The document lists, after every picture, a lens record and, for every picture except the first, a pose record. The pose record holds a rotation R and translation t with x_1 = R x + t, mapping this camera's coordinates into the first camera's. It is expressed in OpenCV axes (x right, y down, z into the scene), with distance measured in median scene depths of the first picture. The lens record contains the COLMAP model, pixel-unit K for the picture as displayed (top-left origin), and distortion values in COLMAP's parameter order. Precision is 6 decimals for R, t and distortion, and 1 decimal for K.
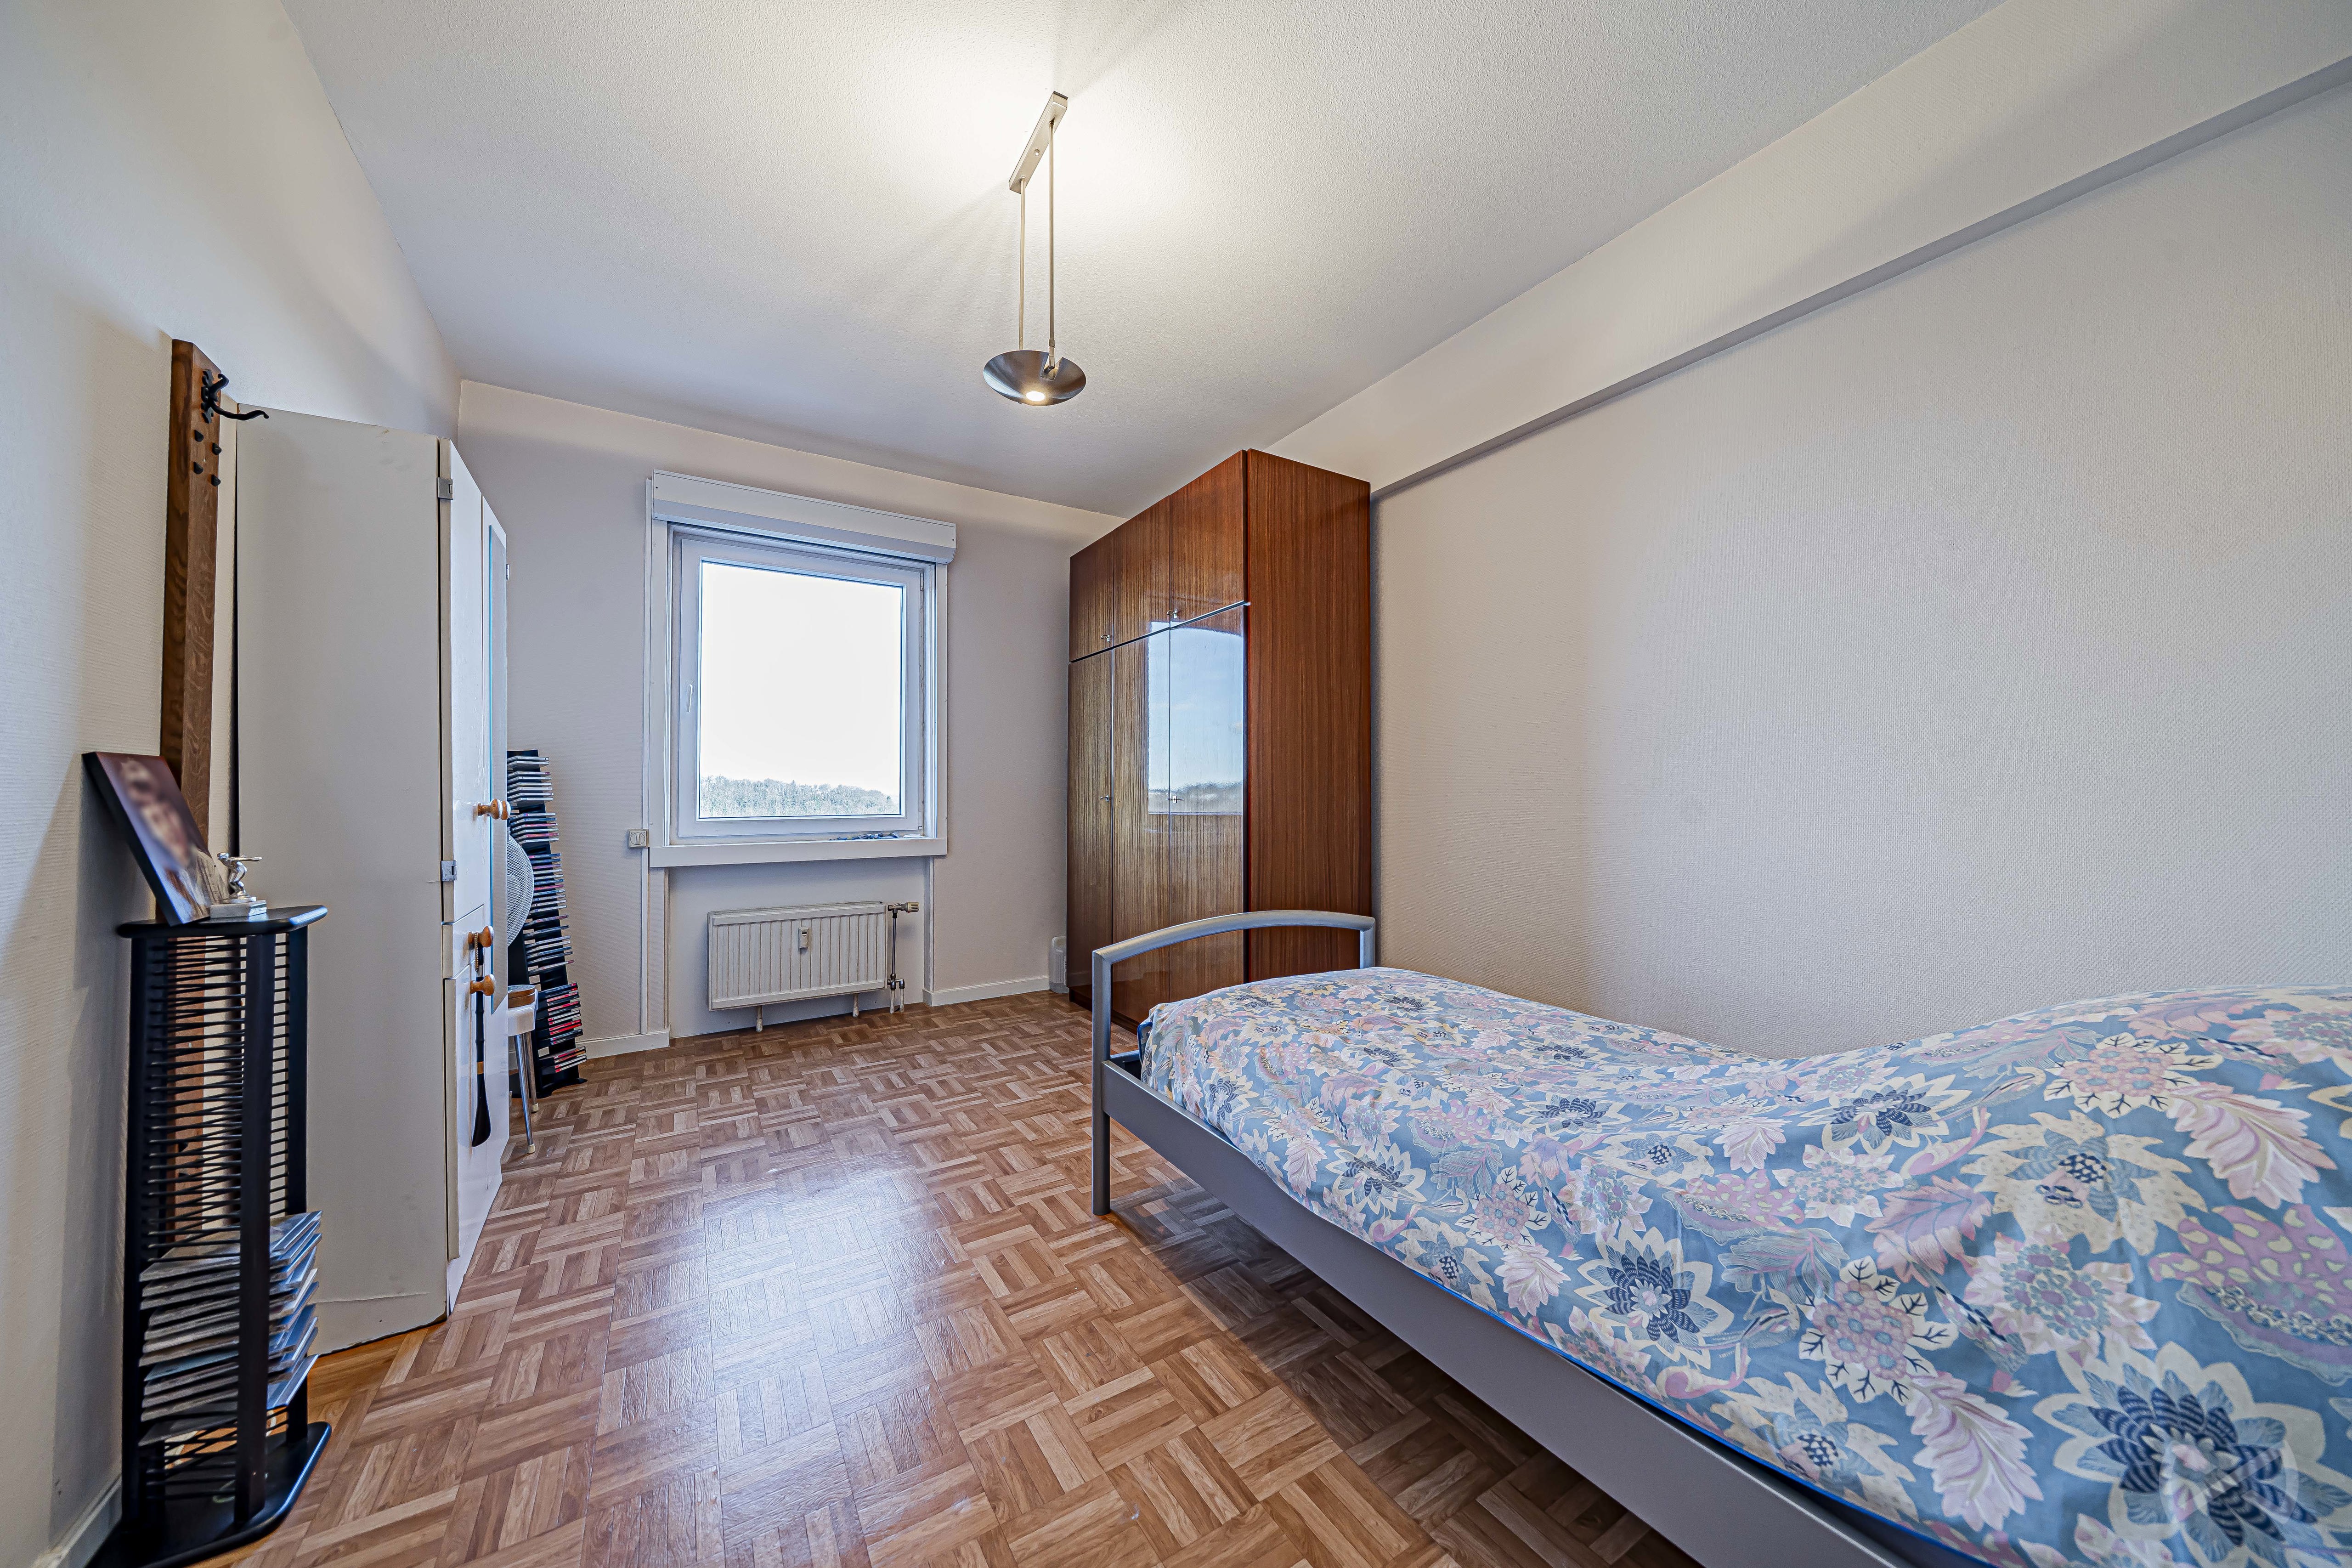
lens RADIAL K [[791.5, 0, 1176.0], [0, 791.5, 784.0], [0, 0, 1]] dist [0.000496, -0.003140]
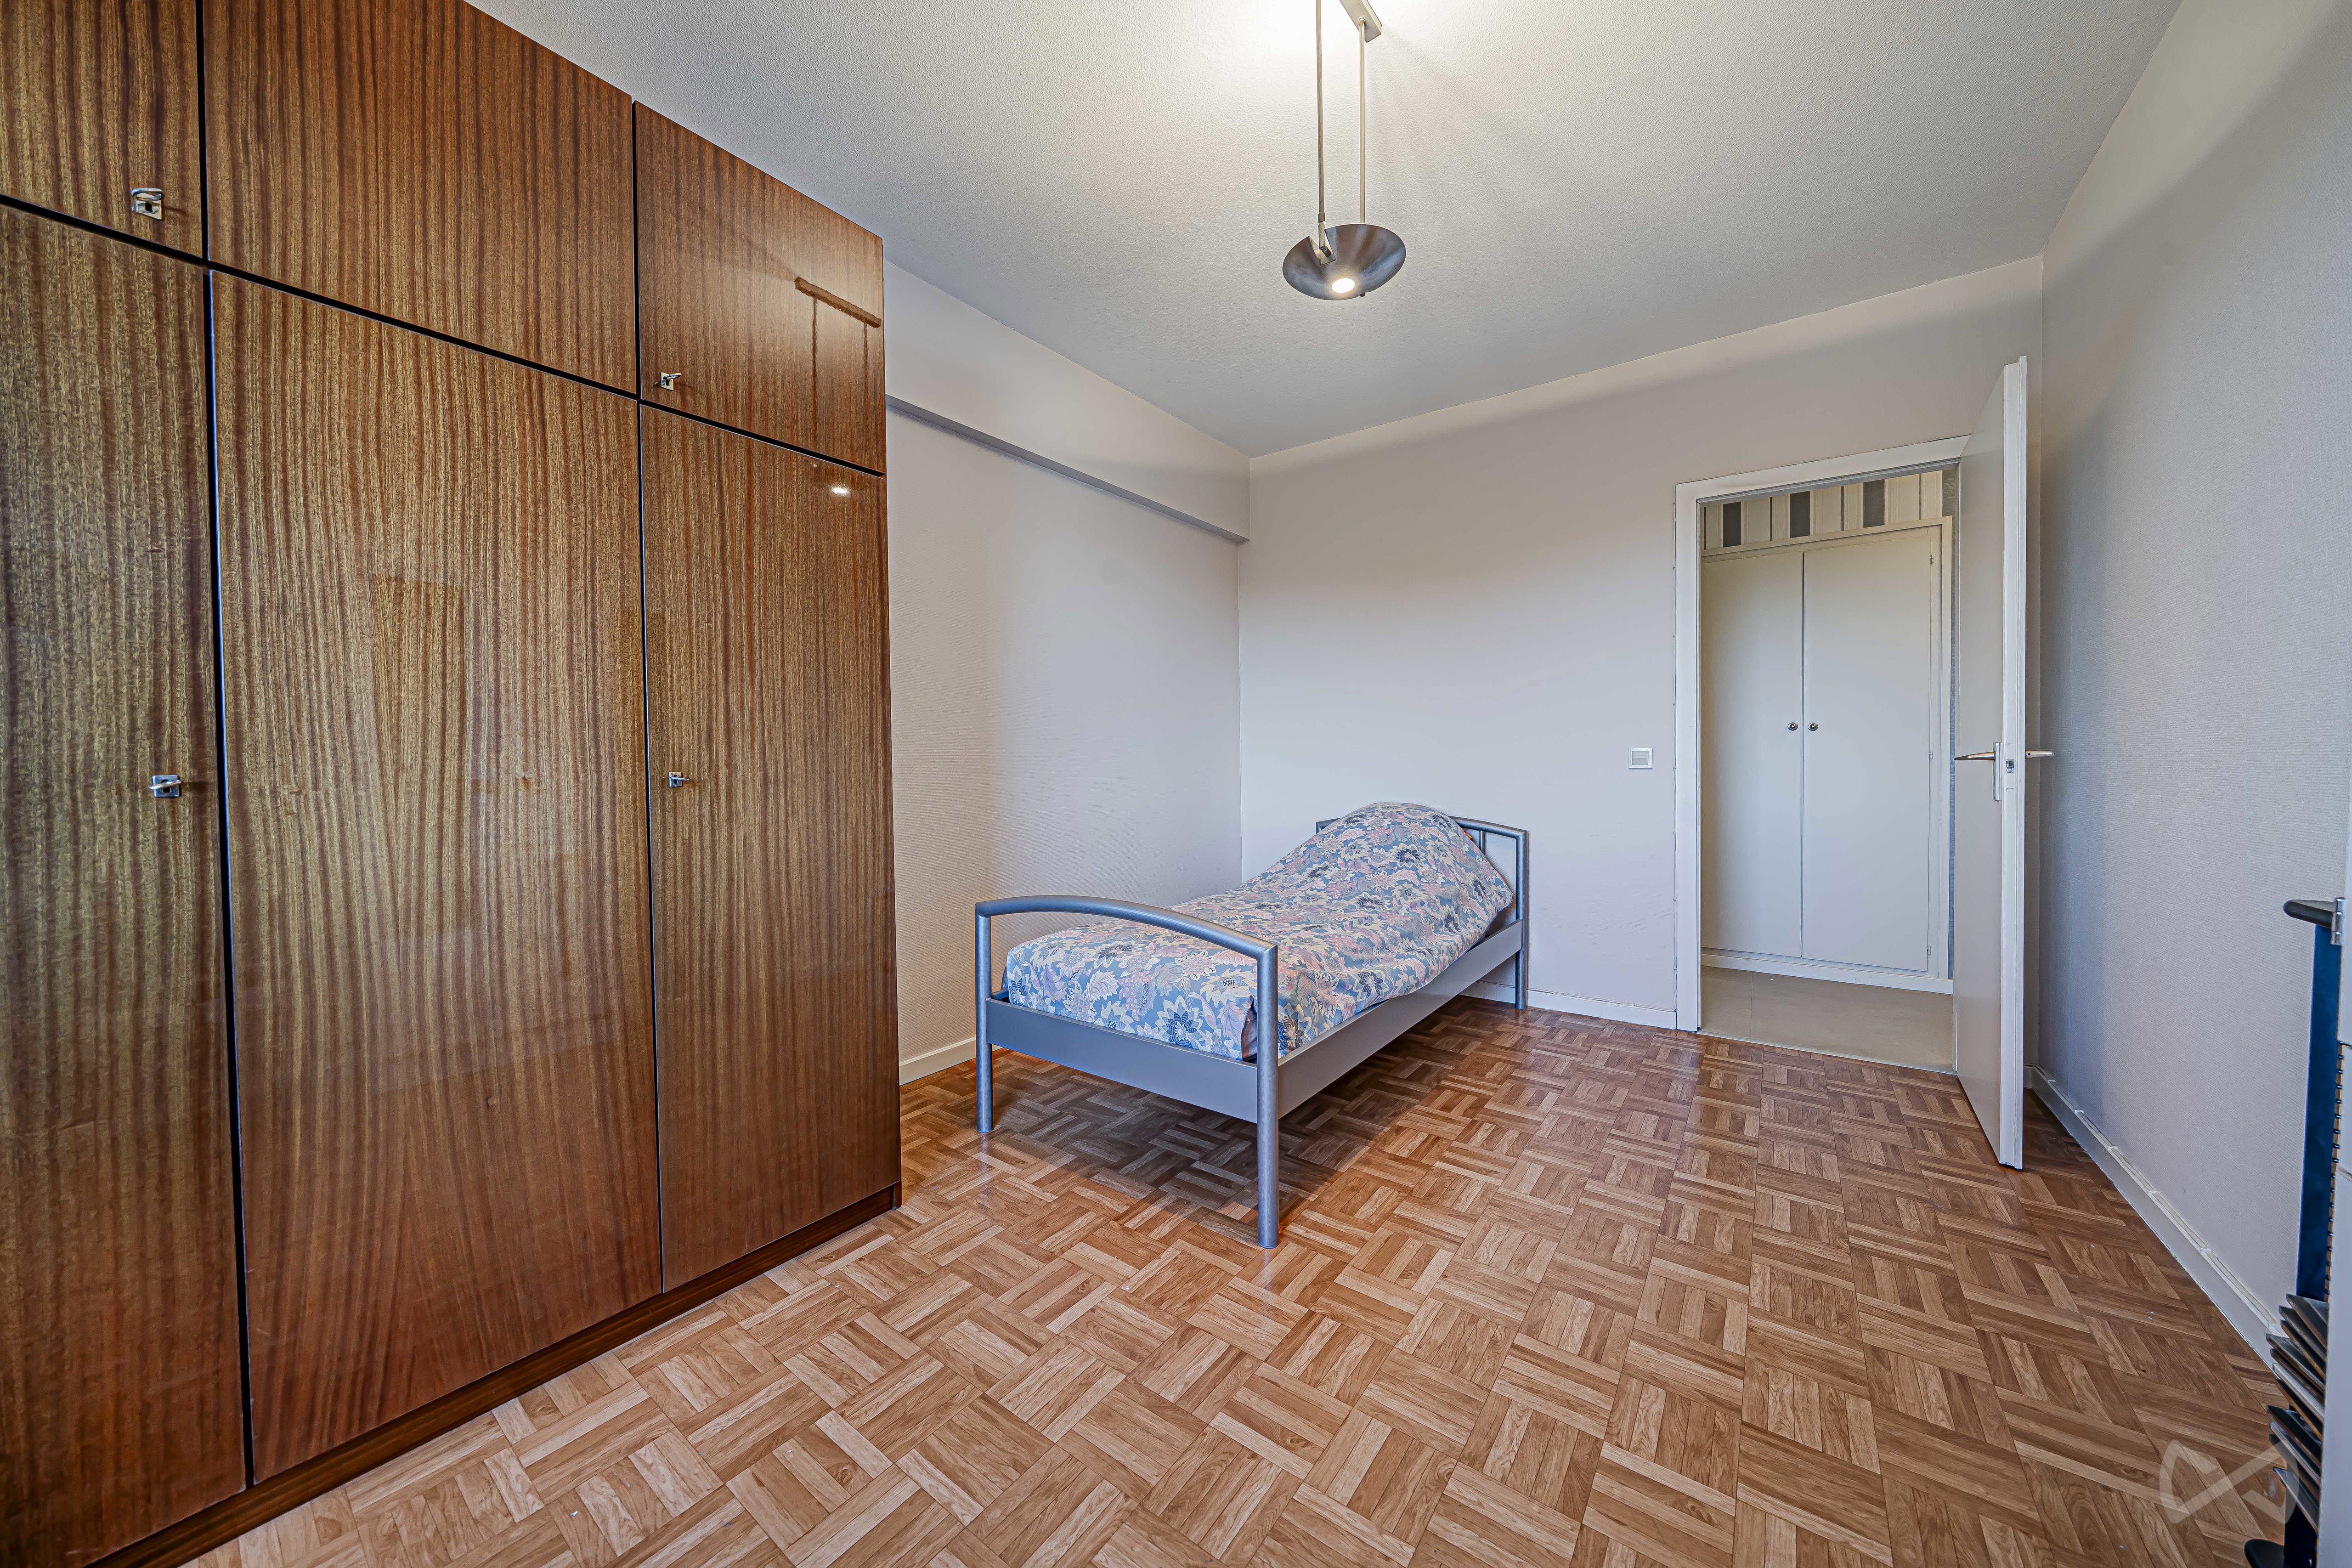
lens RADIAL K [[808.2, 0, 1182.8], [0, 808.2, 768.4], [0, 0, 1]] dist [0.000623, 0.000039]
pose [[-0.365413, 0.000675, 0.930845, -1.077483], [-0.005846, 0.999978, -0.003020, 0.027933], [-0.930827, -0.006545, -0.365402, 1.720825]]
